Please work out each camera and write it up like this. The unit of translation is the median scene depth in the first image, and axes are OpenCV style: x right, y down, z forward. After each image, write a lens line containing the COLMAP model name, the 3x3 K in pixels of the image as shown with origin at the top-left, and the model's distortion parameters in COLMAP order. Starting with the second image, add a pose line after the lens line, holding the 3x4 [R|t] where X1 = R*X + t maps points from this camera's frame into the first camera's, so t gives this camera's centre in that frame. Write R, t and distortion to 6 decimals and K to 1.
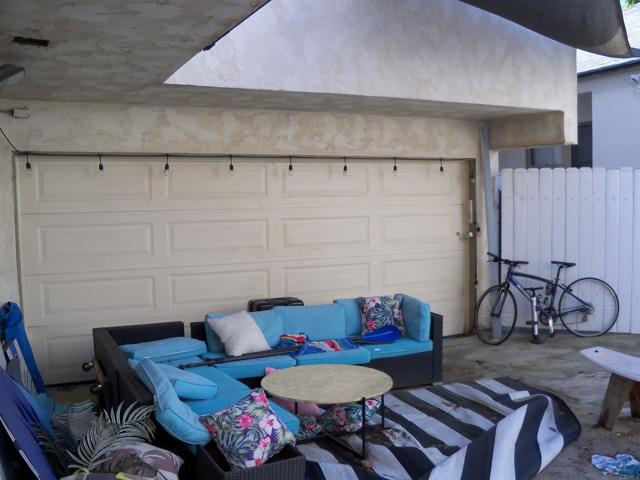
lens RADIAL K [[657.9, 0, 321.2], [0, 657.9, 243.5], [0, 0, 1]] dist [-0.246246, 0.310187]
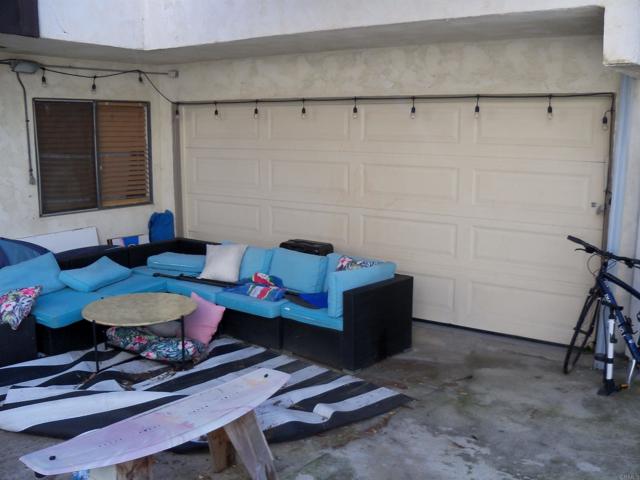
lens RADIAL K [[646.1, 0, 320.0], [0, 646.1, 240.0], [0, 0, 1]] dist [-0.249522, 0.302187]
pose [[0.473054, 0.162289, -0.865958, 0.760099], [-0.076026, 0.986741, 0.143393, -0.059265], [0.877747, -0.001997, 0.479120, 0.513909]]
